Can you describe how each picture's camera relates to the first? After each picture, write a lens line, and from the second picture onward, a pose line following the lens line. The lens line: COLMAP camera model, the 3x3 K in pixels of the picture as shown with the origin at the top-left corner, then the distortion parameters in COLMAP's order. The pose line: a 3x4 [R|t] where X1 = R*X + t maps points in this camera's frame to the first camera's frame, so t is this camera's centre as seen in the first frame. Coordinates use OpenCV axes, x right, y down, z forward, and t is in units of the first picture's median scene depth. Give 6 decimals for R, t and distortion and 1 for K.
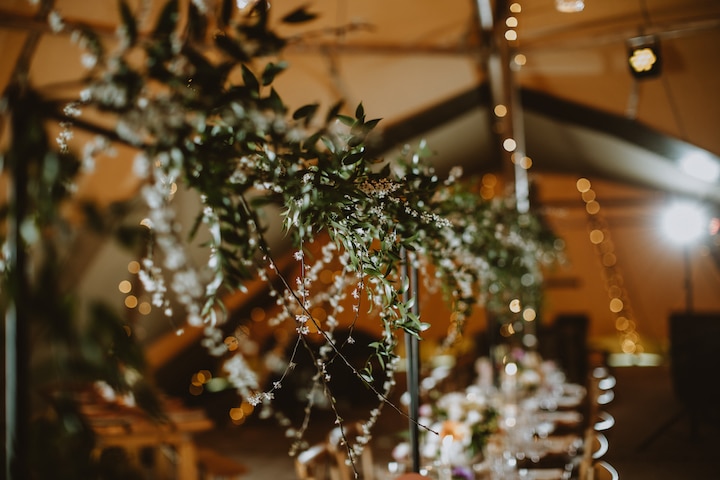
lens RADIAL K [[1030.5, 0, 360.0], [0, 1030.5, 240.0], [0, 0, 1]] dist [-0.138853, -0.005117]
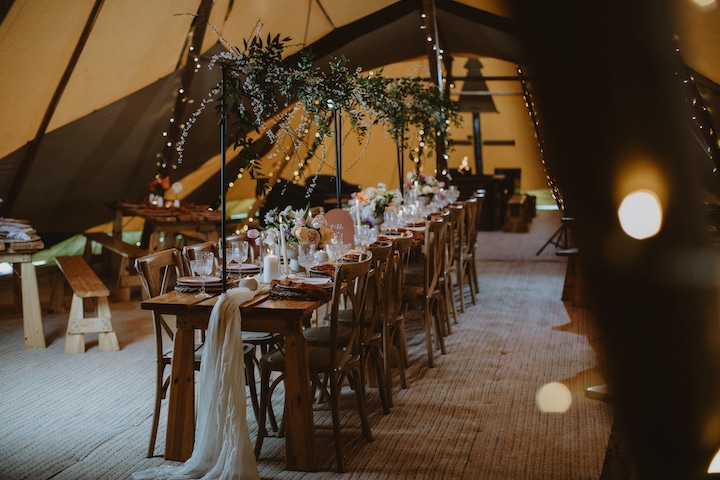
lens RADIAL K [[1030.5, 0, 360.0], [0, 1030.5, 240.0], [0, 0, 1]] dist [-0.138853, -0.005117]
pose [[0.999808, 0.012462, 0.015147, 0.077559], [-0.014313, 0.991541, 0.129005, 0.012074], [-0.013411, -0.129197, 0.991528, -1.359135]]
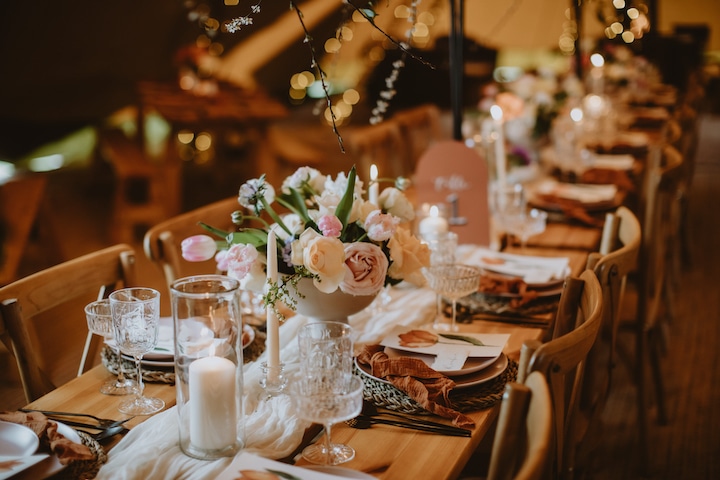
lens RADIAL K [[1030.5, 0, 360.0], [0, 1030.5, 240.0], [0, 0, 1]] dist [-0.138853, -0.005117]
pose [[0.992880, 0.035476, -0.113717, 0.089414], [-0.003421, 0.962723, 0.270467, 0.069154], [0.119073, -0.268152, 0.955989, 0.069330]]
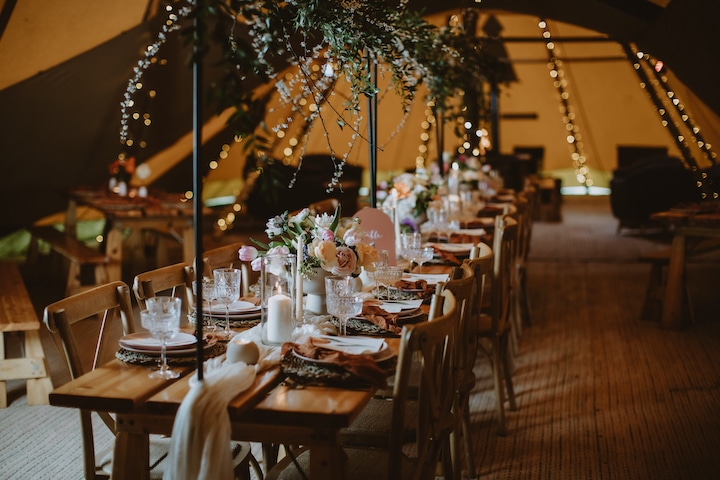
lens RADIAL K [[1045.7, 0, 360.0], [0, 1045.7, 240.0], [0, 0, 1]] dist [-0.111325, 0.025606]
pose [[0.999474, 0.013445, 0.029506, -0.008871], [-0.017705, 0.988642, 0.149244, 0.057282], [-0.027164, -0.149688, 0.988360, -0.562470]]
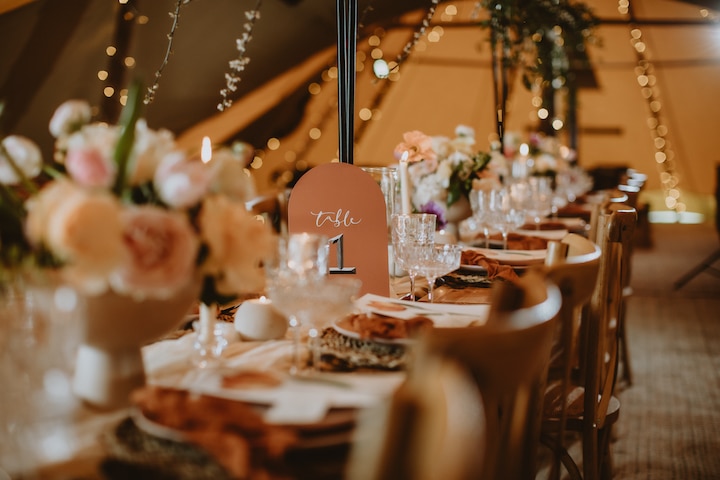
lens RADIAL K [[1030.5, 0, 360.0], [0, 1030.5, 240.0], [0, 0, 1]] dist [-0.138853, -0.005117]
pose [[0.998382, 0.038031, -0.042282, 0.113395], [-0.032765, 0.992362, 0.118927, 0.225675], [0.046482, -0.117349, 0.992002, 0.336744]]
